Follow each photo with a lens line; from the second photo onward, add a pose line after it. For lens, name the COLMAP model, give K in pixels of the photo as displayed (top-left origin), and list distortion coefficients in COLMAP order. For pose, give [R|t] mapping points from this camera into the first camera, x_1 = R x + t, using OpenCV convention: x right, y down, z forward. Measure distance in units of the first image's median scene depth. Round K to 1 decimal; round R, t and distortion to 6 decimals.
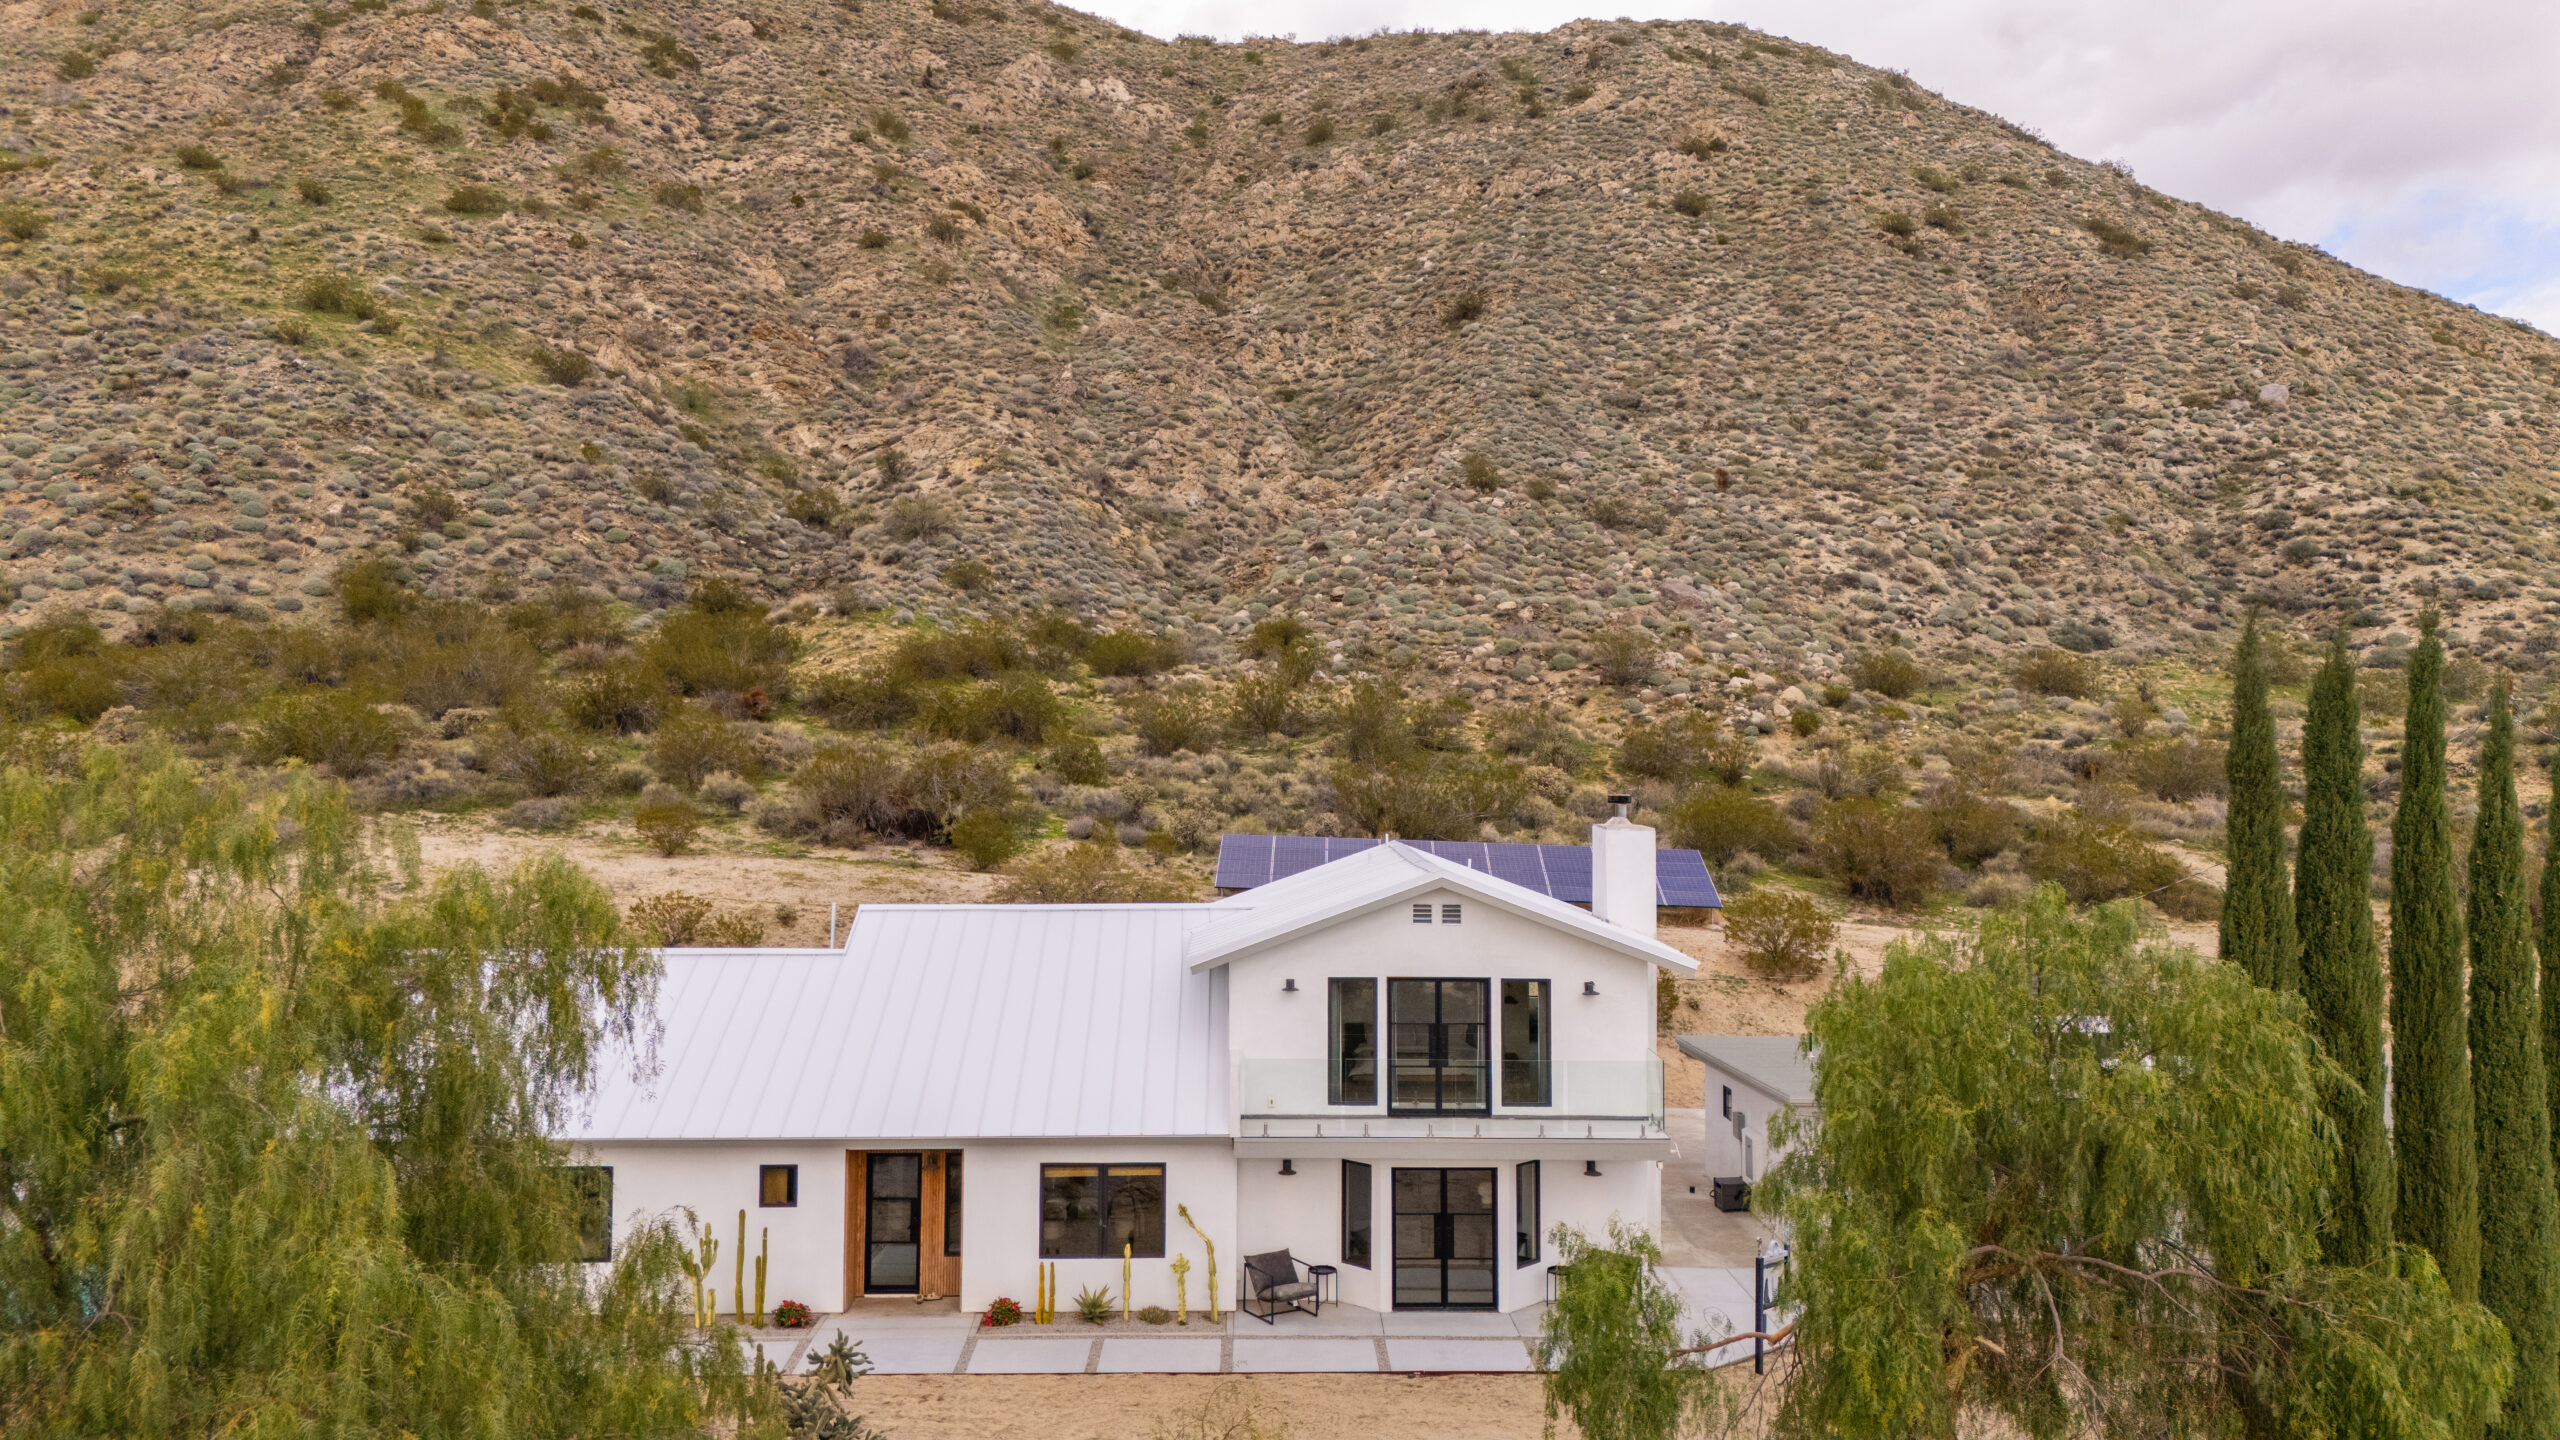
lens RADIAL K [[1879.3, 0, 1278.1], [0, 1879.3, 748.9], [0, 0, 1]] dist [0.058155, -0.049504]
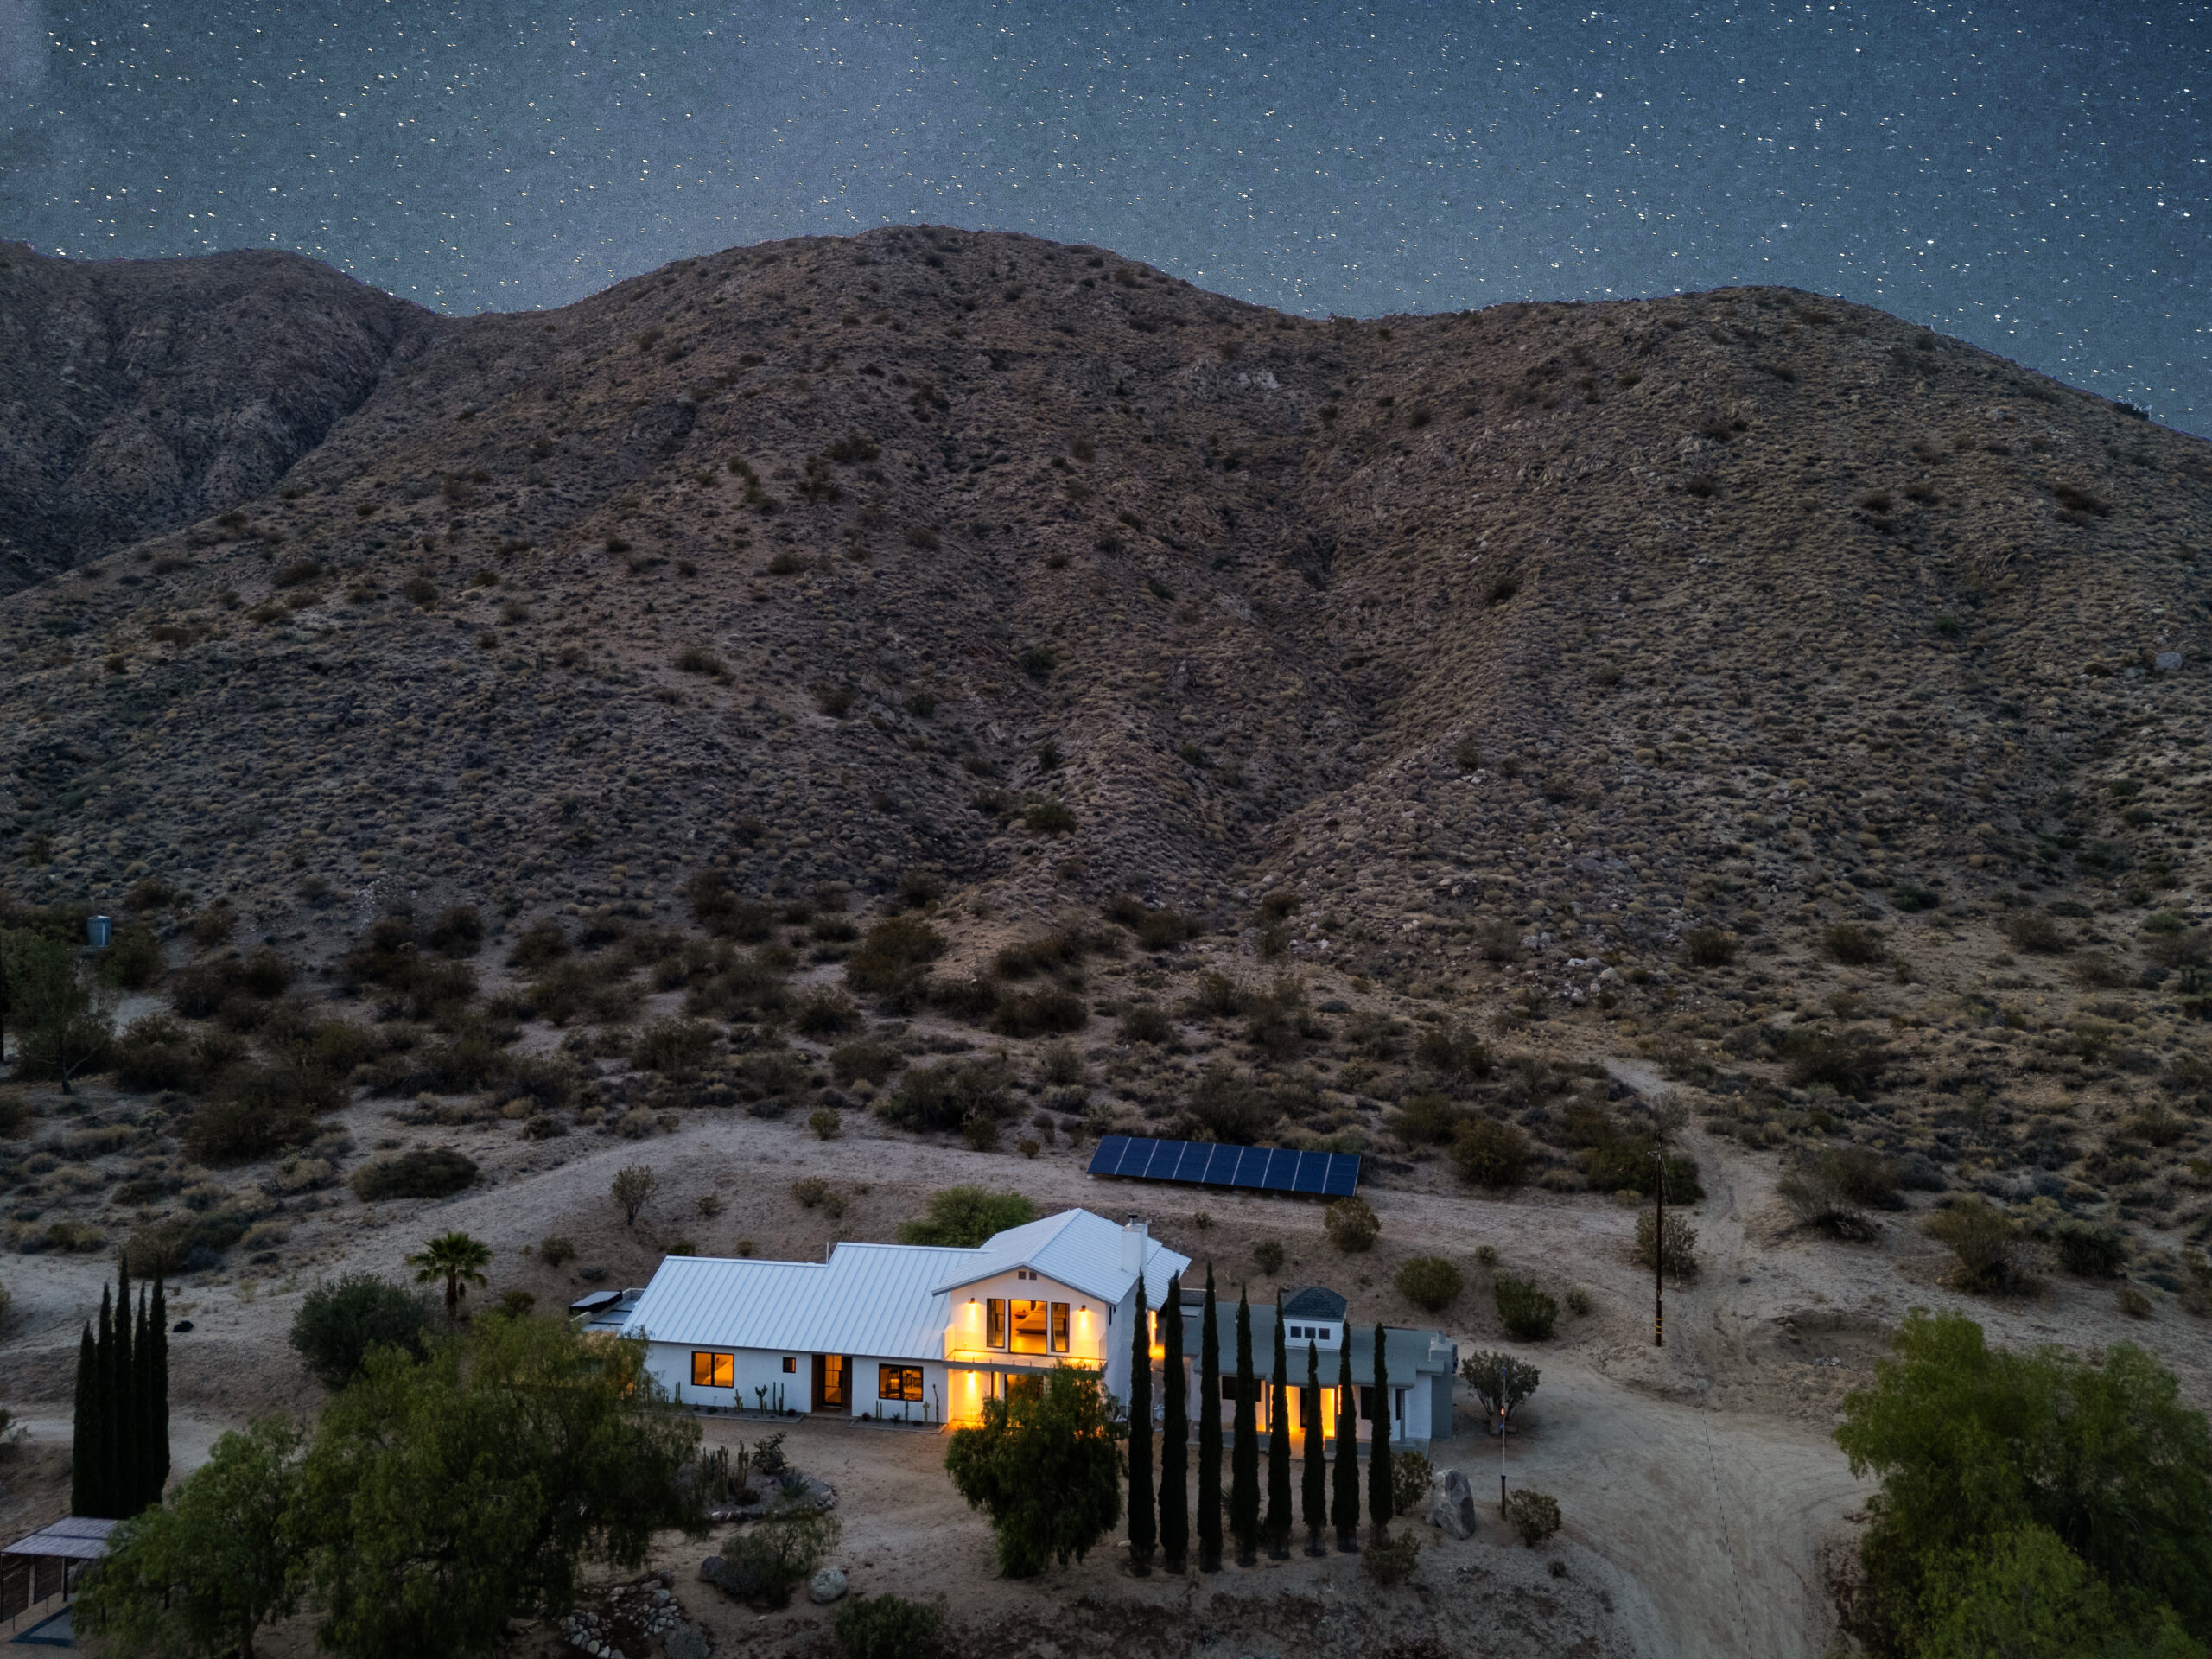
lens RADIAL K [[1634.5, 0, 1106.0], [0, 1634.5, 829.5], [0, 0, 1]] dist [0.110071, -0.141868]
pose [[0.973799, -0.002426, -0.227399, 0.115264], [0.002110, 0.999996, -0.001629, -0.085909], [0.227402, 0.001107, 0.973800, -0.197756]]
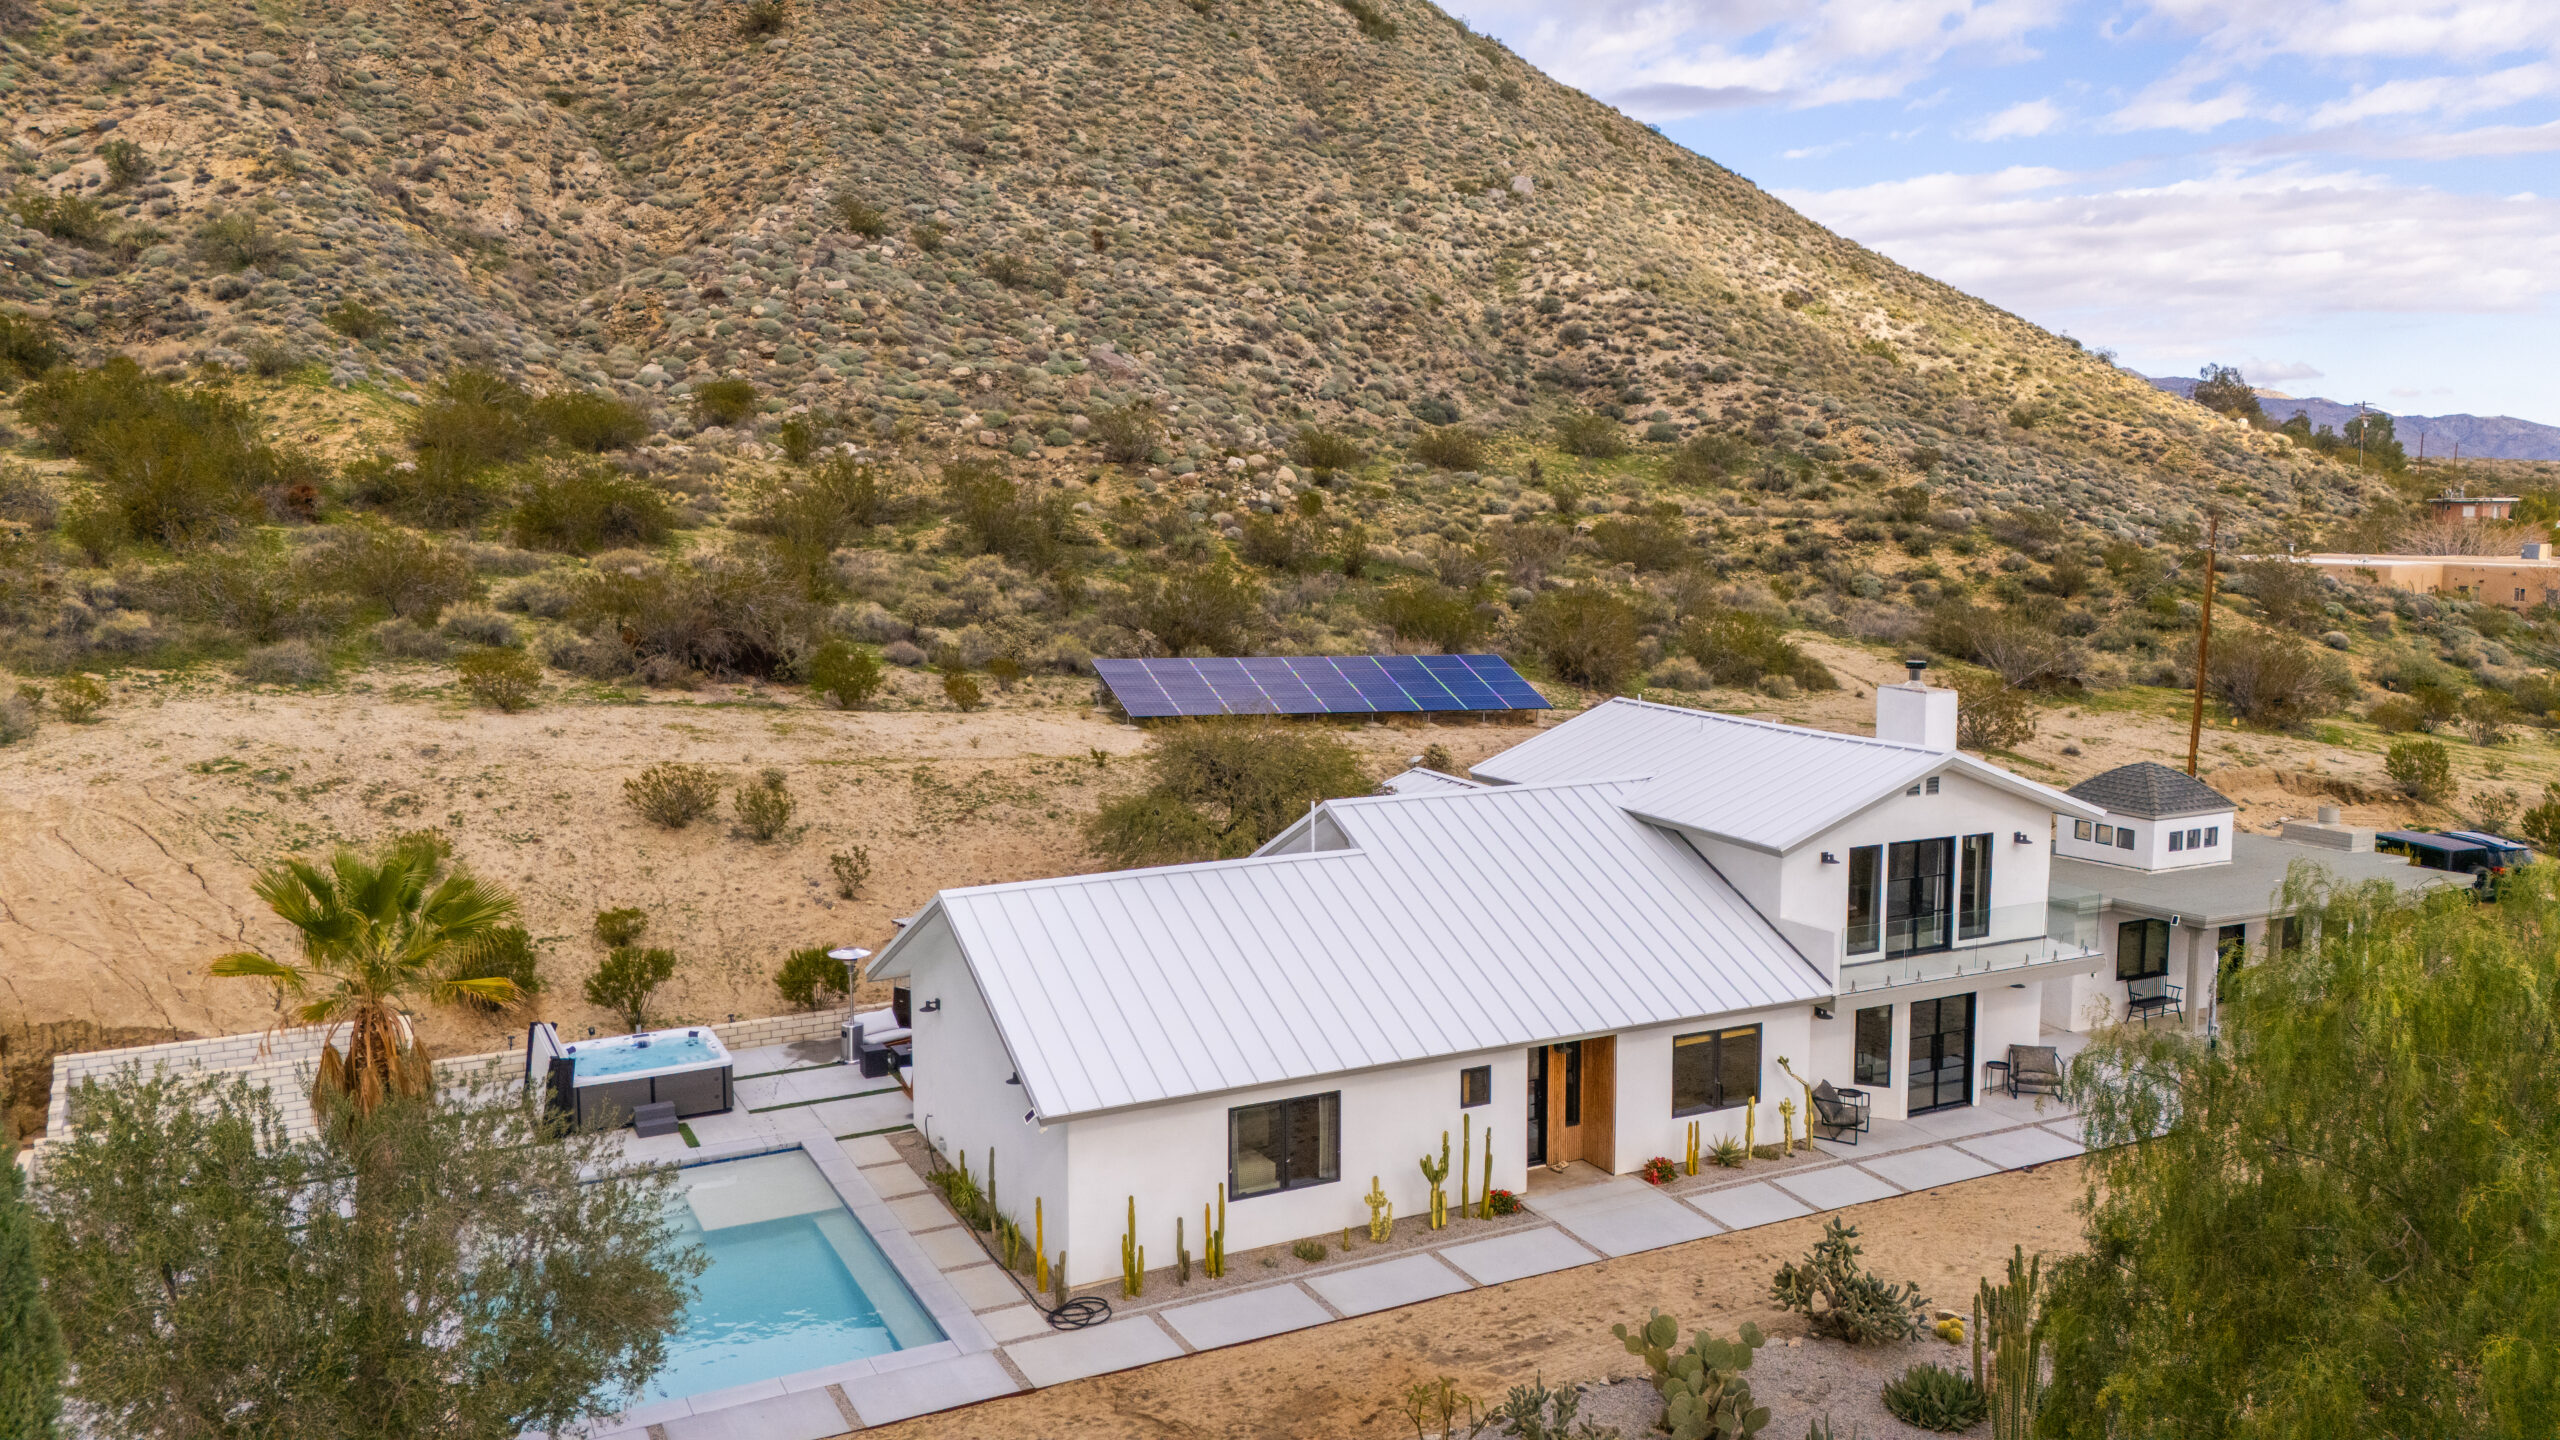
lens RADIAL K [[1883.8, 0, 1280.0], [0, 1883.8, 720.0], [0, 0, 1]] dist [0.112342, -0.136128]
pose [[0.899107, -0.056950, 0.434009, -0.124865], [0.001114, 0.991795, 0.127833, -0.016775], [-0.437728, -0.114452, 0.891793, 0.018838]]
